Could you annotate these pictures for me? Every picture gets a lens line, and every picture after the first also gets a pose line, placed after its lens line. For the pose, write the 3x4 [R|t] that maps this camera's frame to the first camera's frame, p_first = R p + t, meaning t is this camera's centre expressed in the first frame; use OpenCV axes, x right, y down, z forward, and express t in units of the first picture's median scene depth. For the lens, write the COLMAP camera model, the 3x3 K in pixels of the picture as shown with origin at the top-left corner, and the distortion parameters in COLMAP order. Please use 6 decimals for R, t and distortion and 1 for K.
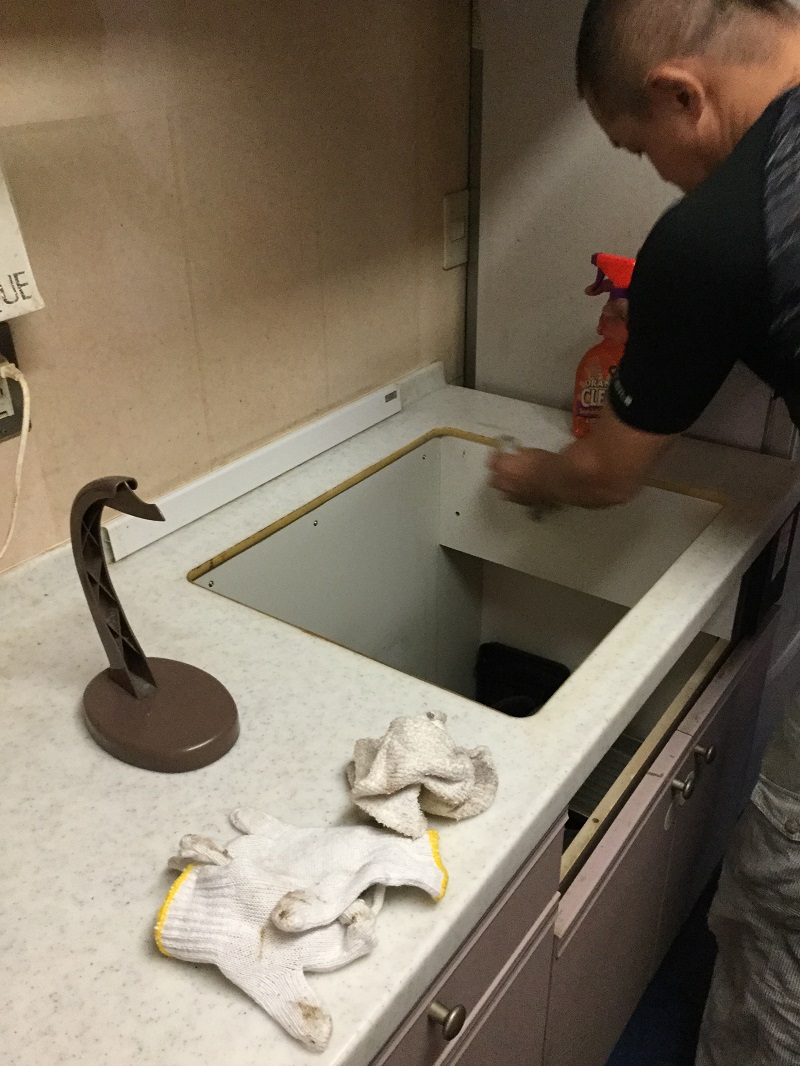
lens RADIAL K [[984.8, 0, 400.0], [0, 984.8, 533.0], [0, 0, 1]] dist [-0.018628, -0.016970]
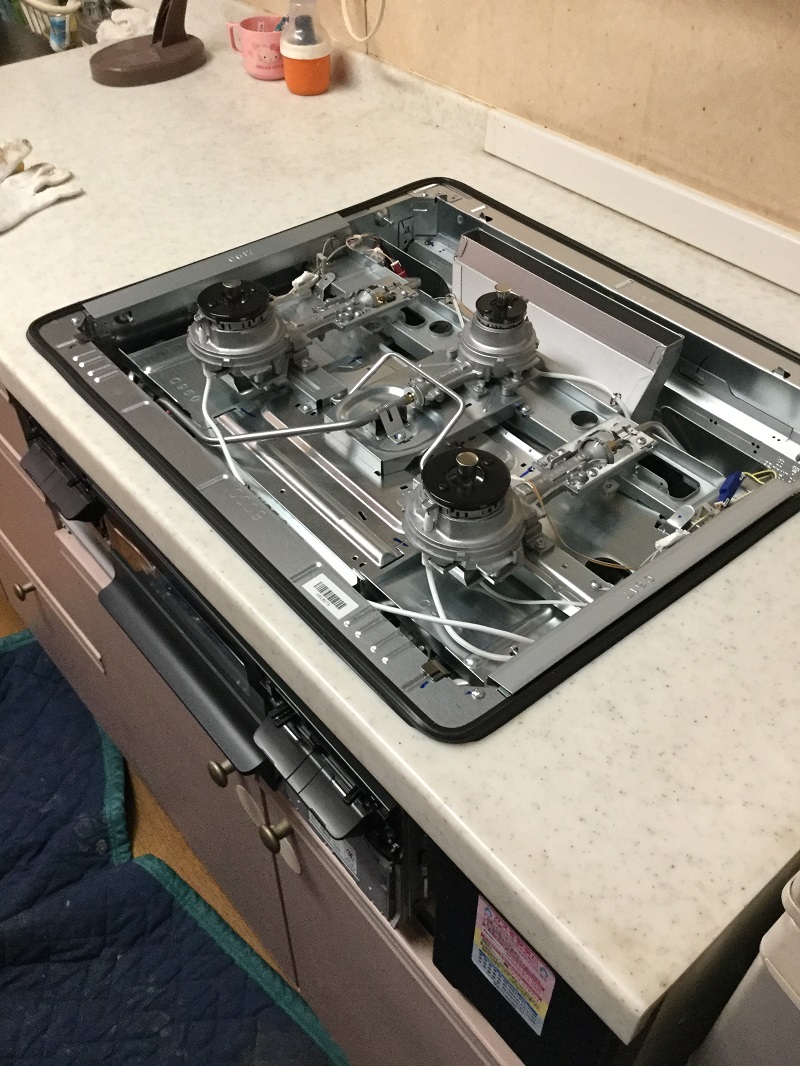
lens RADIAL K [[984.8, 0, 400.0], [0, 984.8, 533.0], [0, 0, 1]] dist [-0.018628, -0.016970]
pose [[-0.264275, 0.665552, -0.697997, 0.593012], [-0.459035, 0.549694, 0.697942, -0.360235], [0.848202, 0.504854, 0.160241, 0.864920]]
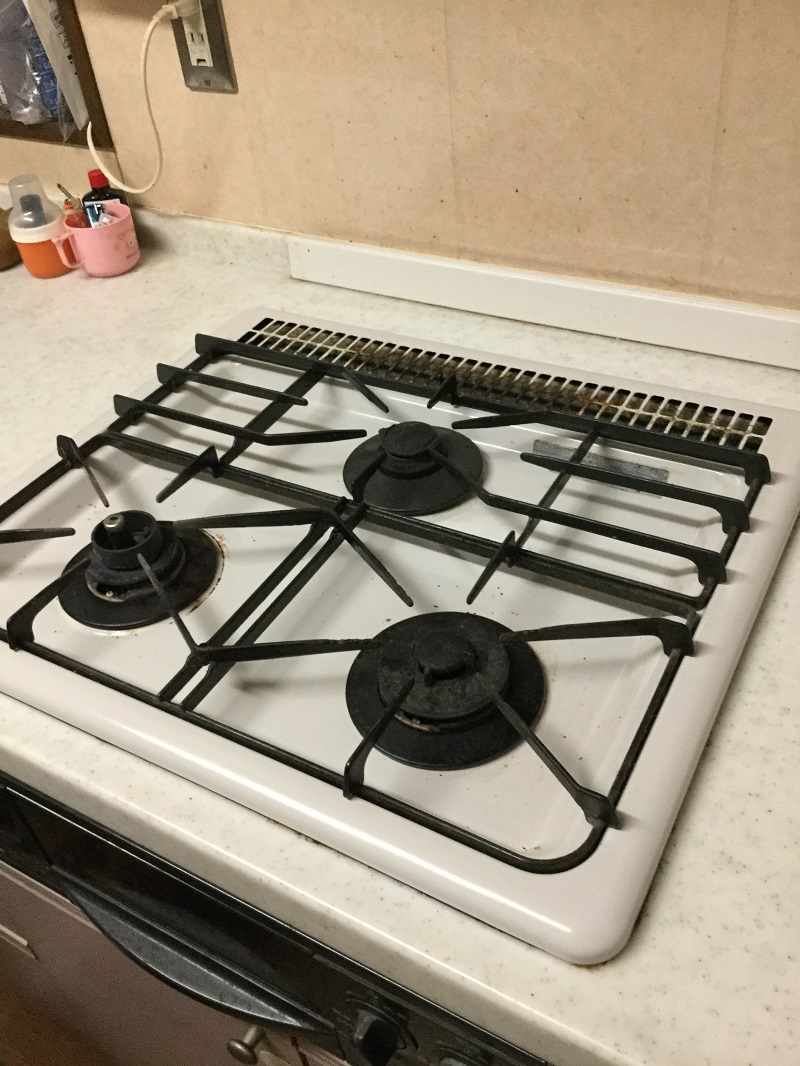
lens RADIAL K [[995.7, 0, 400.0], [0, 995.7, 533.0], [0, 0, 1]] dist [0.006503, -0.011084]
pose [[0.067145, 0.628538, -0.774875, 0.533200], [-0.391457, 0.730953, 0.558989, -0.321694], [0.917743, 0.265798, 0.295125, 0.789630]]
